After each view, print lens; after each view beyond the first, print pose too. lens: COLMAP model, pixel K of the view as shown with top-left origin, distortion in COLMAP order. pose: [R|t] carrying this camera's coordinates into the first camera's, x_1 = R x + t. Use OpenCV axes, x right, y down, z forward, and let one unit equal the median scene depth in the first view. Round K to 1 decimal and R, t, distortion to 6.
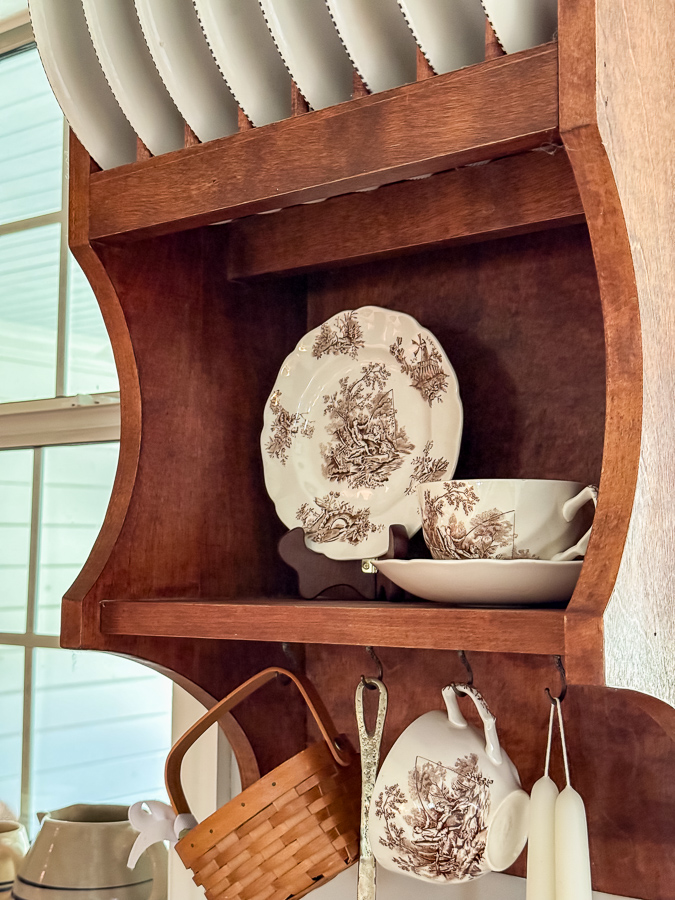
lens RADIAL K [[1277.5, 0, 337.5], [0, 1277.5, 450.0], [0, 0, 1]] dist [0.130993, -0.043819]
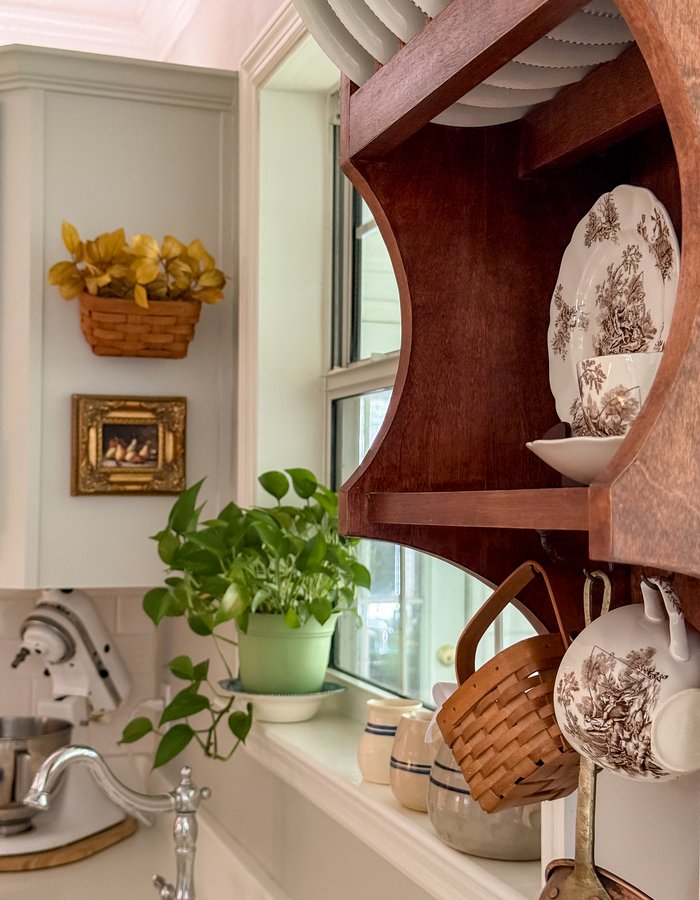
lens RADIAL K [[1325.5, 0, 350.0], [0, 1325.5, 450.0], [0, 0, 1]] dist [0.176593, -0.281597]
pose [[0.835270, -0.019215, -0.549504, 0.417352], [0.043225, 0.998591, 0.030785, 0.045717], [0.548138, -0.049466, 0.834924, 0.056128]]
